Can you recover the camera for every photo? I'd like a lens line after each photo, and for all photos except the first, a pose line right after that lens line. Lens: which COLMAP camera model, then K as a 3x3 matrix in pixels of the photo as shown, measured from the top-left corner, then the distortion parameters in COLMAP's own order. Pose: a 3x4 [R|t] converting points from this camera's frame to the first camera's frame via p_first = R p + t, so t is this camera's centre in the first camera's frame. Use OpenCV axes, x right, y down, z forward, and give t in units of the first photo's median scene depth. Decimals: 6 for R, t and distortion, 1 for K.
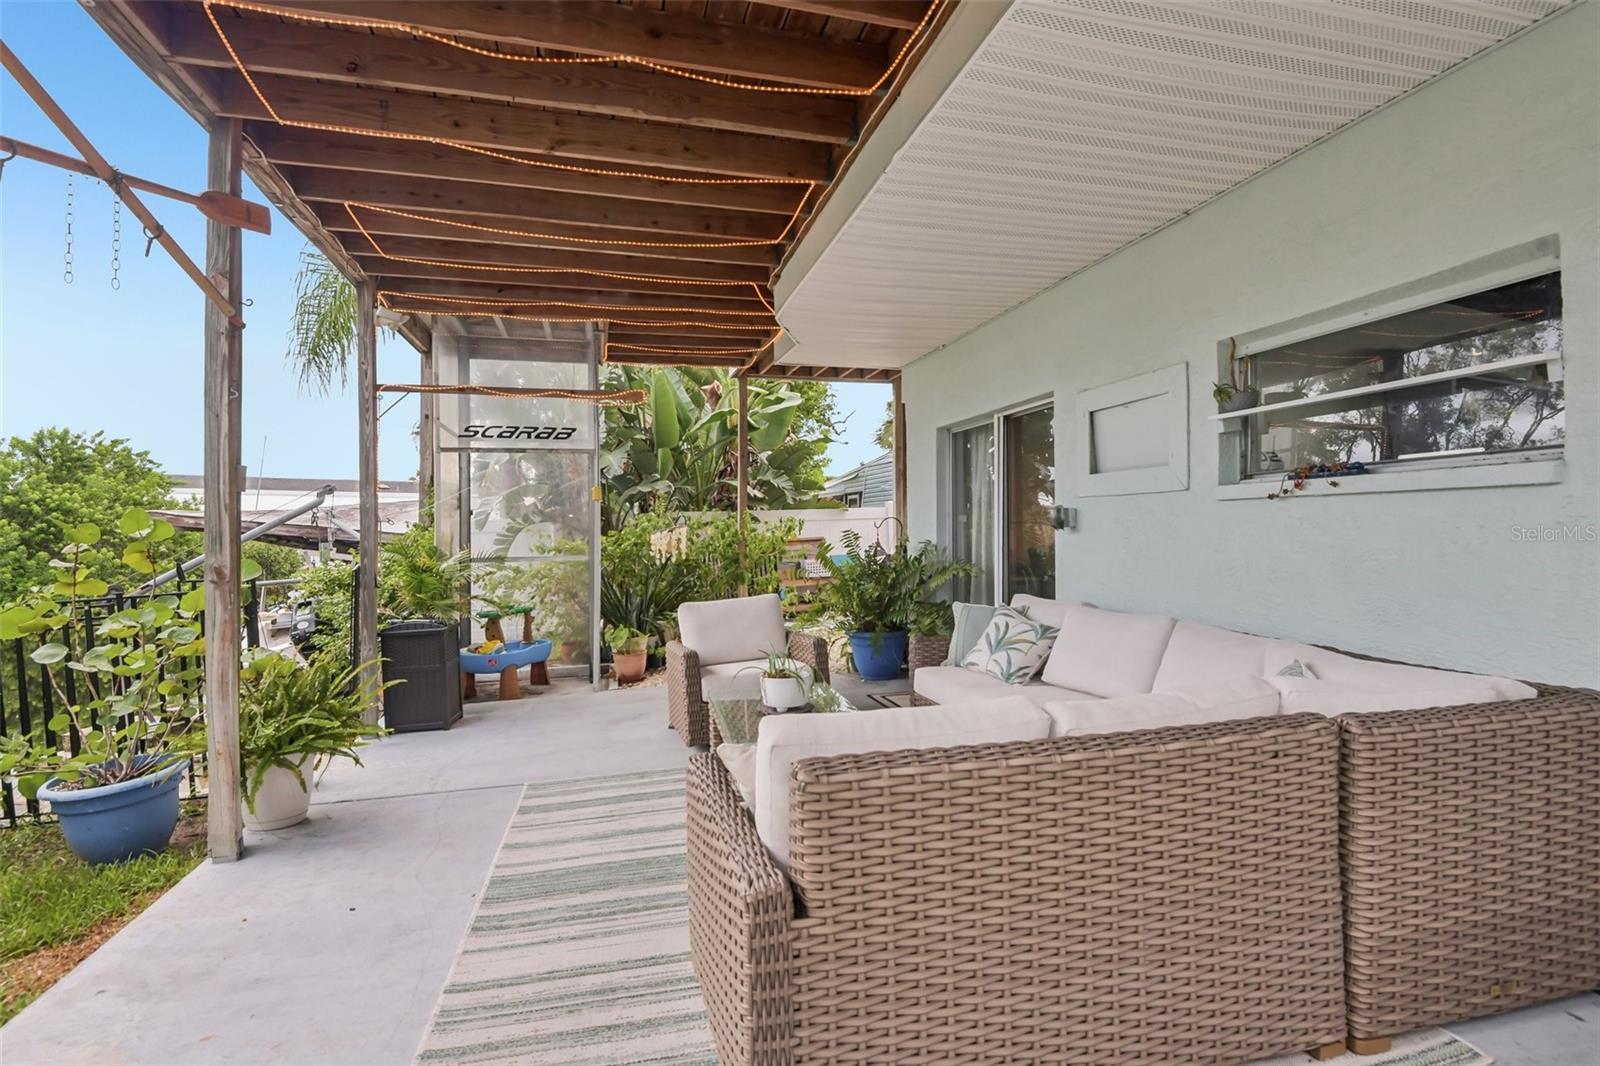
lens RADIAL K [[755.8, 0, 798.9], [0, 755.8, 531.5], [0, 0, 1]] dist [0.000443, -0.000003]
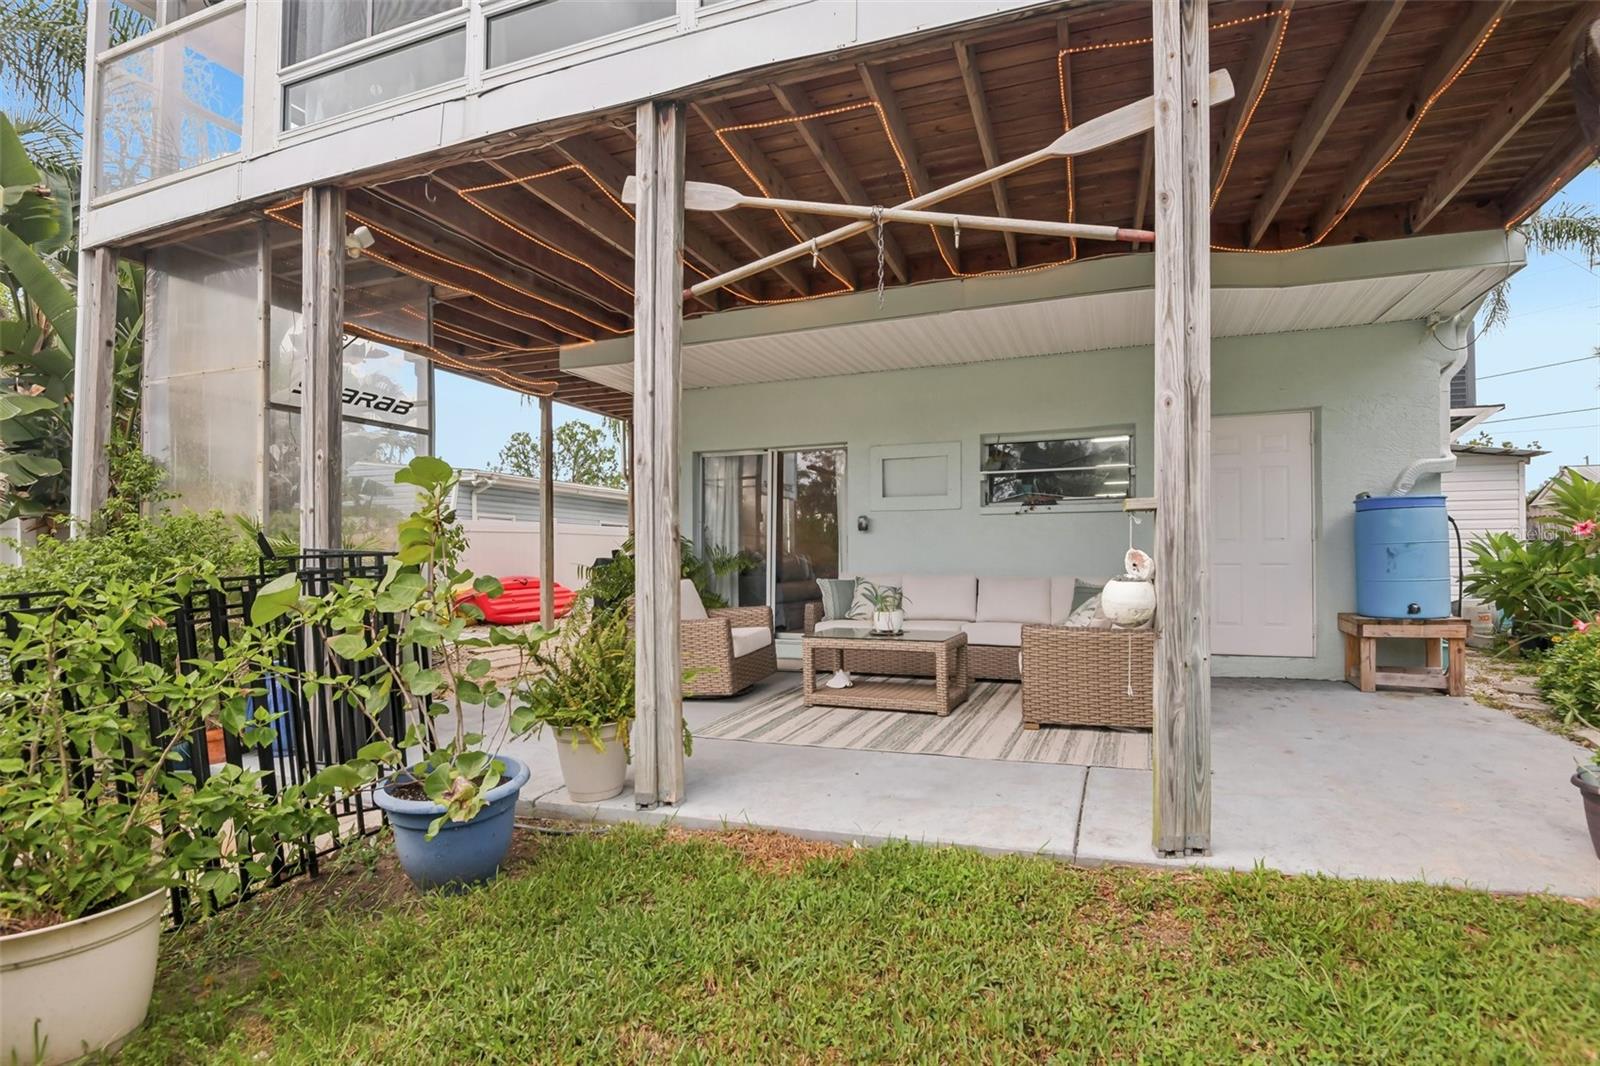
lens RADIAL K [[755.8, 0, 802.0], [0, 755.8, 539.3], [0, 0, 1]] dist [0.000443, -0.000003]
pose [[0.578451, 0.021531, 0.815433, -0.762946], [-0.005085, 0.999727, -0.022789, 0.041899], [-0.815701, 0.009036, 0.578403, 0.114458]]
